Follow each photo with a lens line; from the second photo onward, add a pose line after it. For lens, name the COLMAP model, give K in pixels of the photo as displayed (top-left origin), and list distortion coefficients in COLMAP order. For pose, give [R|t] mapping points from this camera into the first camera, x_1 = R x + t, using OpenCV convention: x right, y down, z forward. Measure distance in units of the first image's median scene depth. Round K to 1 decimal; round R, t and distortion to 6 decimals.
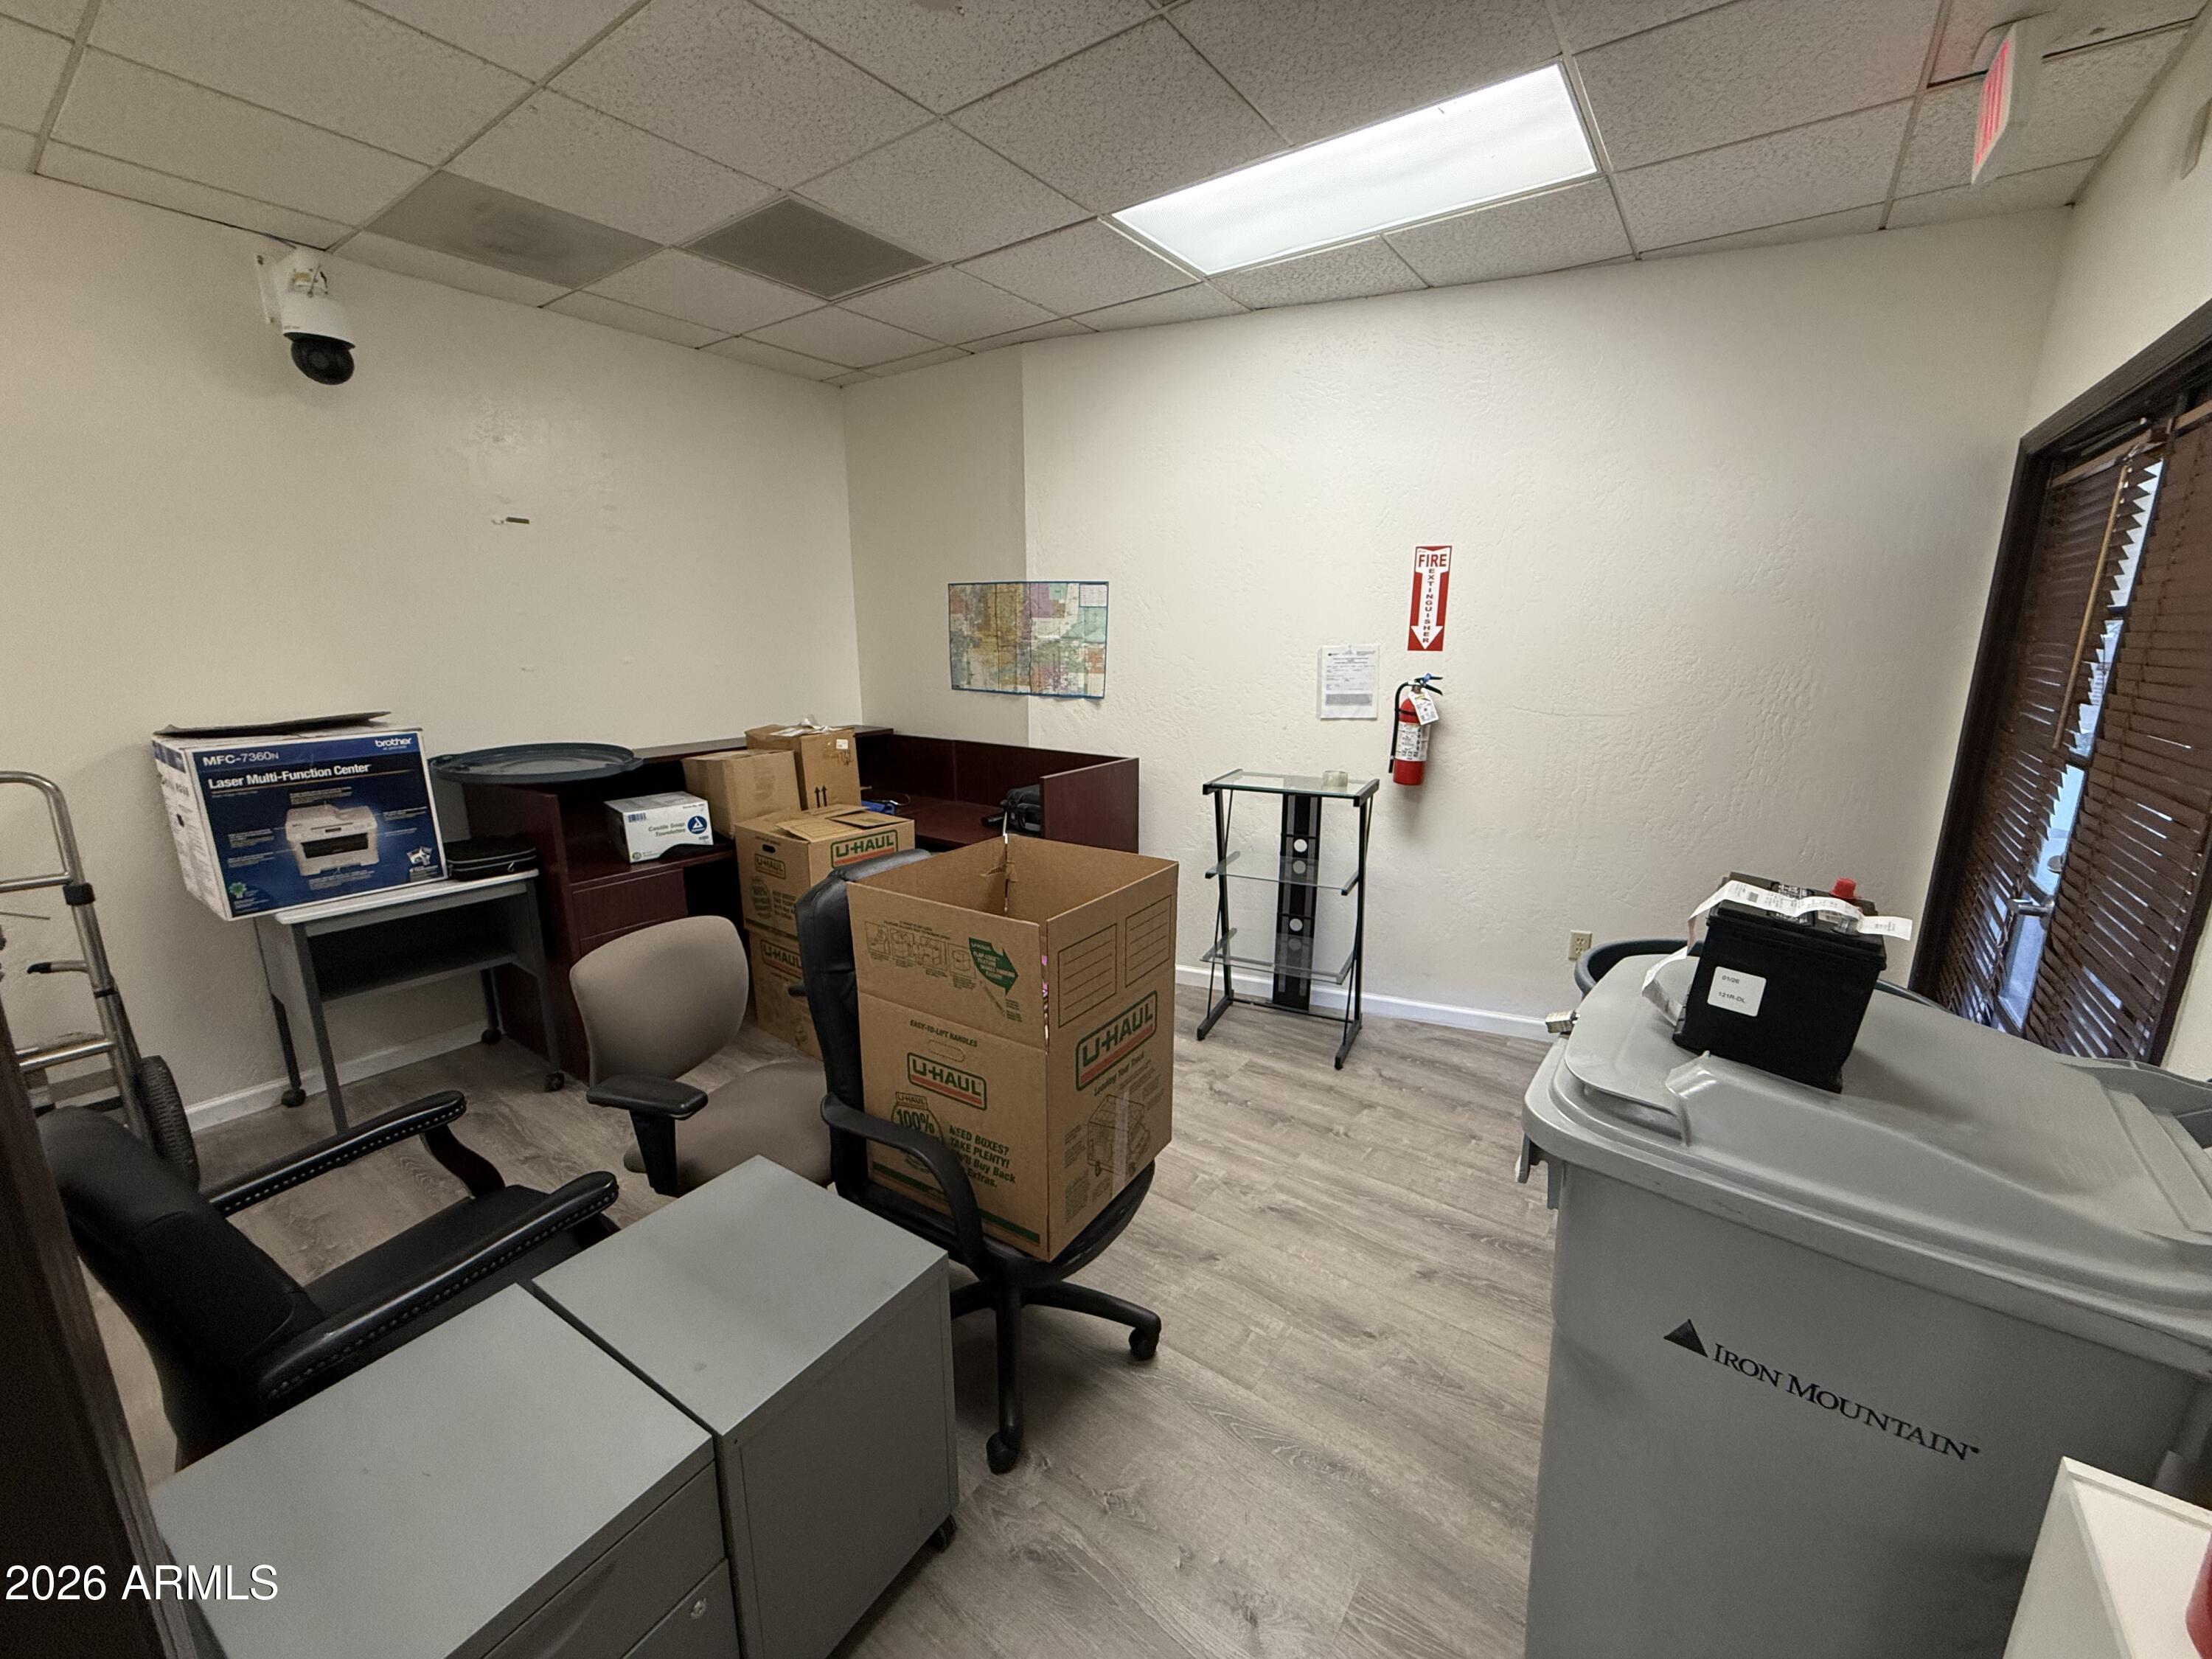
lens RADIAL K [[881.8, 0, 1106.0], [0, 881.8, 829.5], [0, 0, 1]] dist [-0.000120, 0.000009]
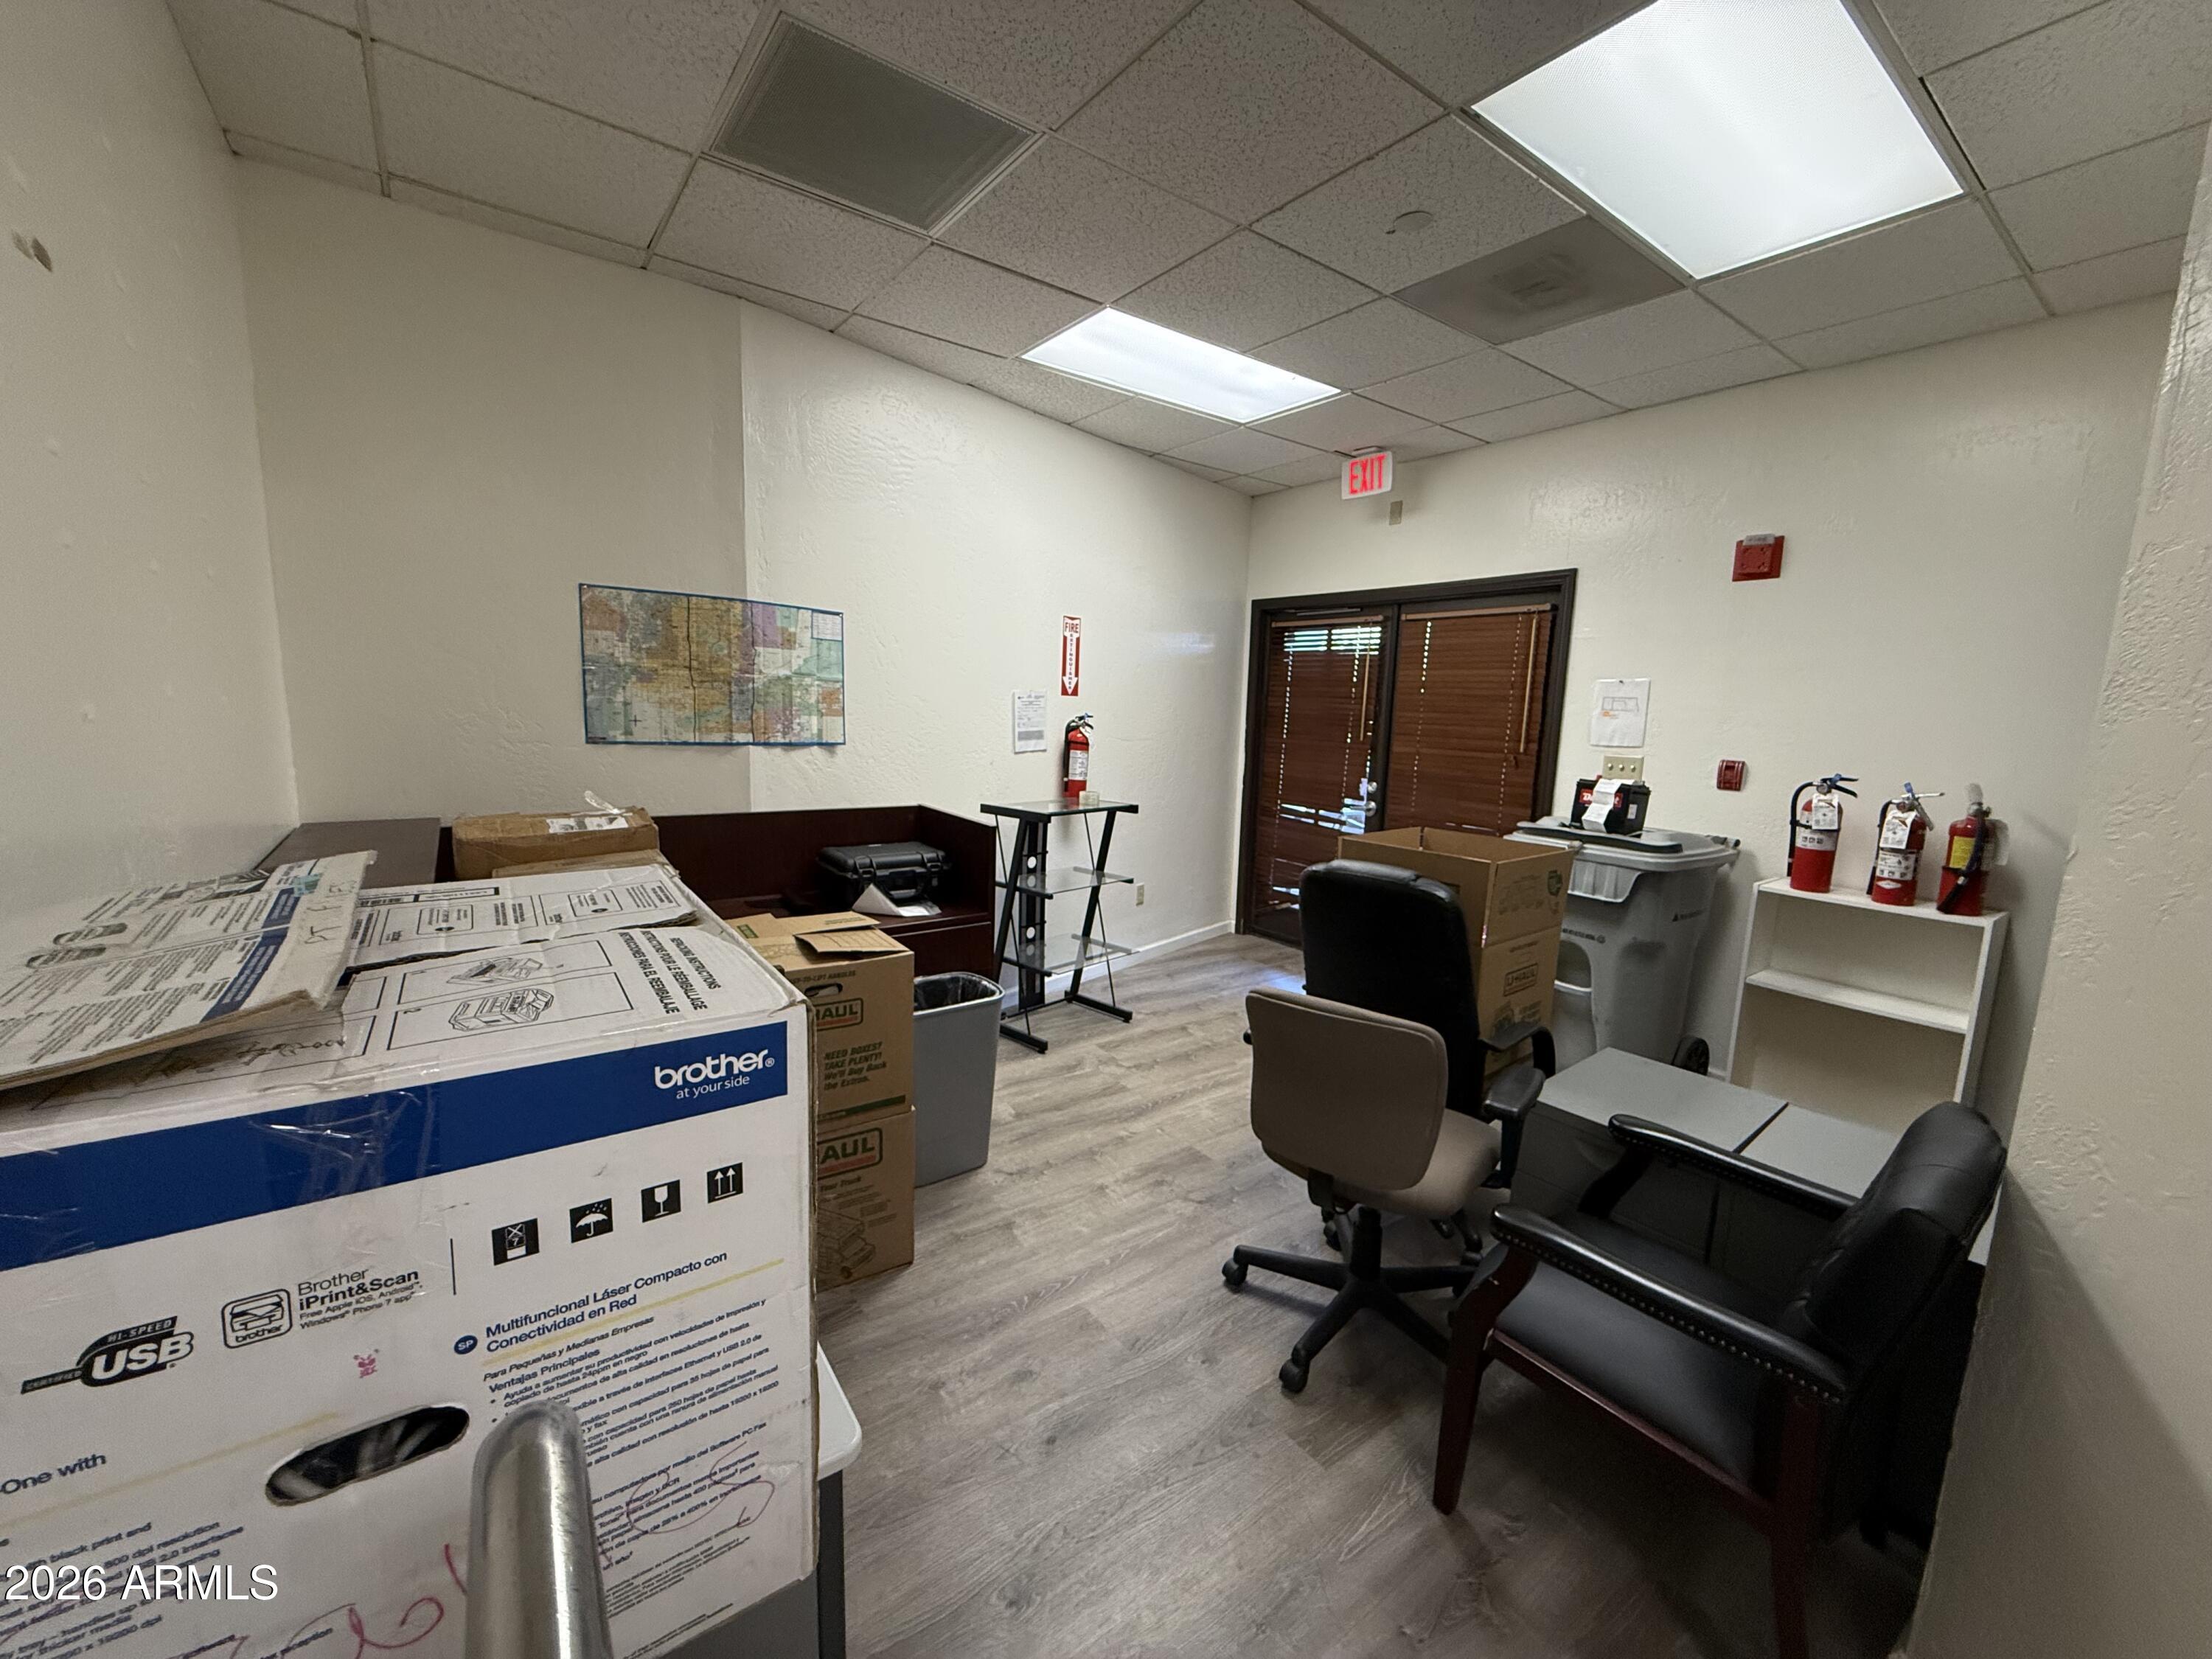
lens RADIAL K [[881.8, 0, 1106.0], [0, 881.8, 829.5], [0, 0, 1]] dist [-0.000120, 0.000009]
pose [[0.301559, -0.129879, 0.944560, -0.880341], [0.177342, 0.981031, 0.078276, -0.102610], [-0.936809, 0.143905, 0.318872, 0.568584]]
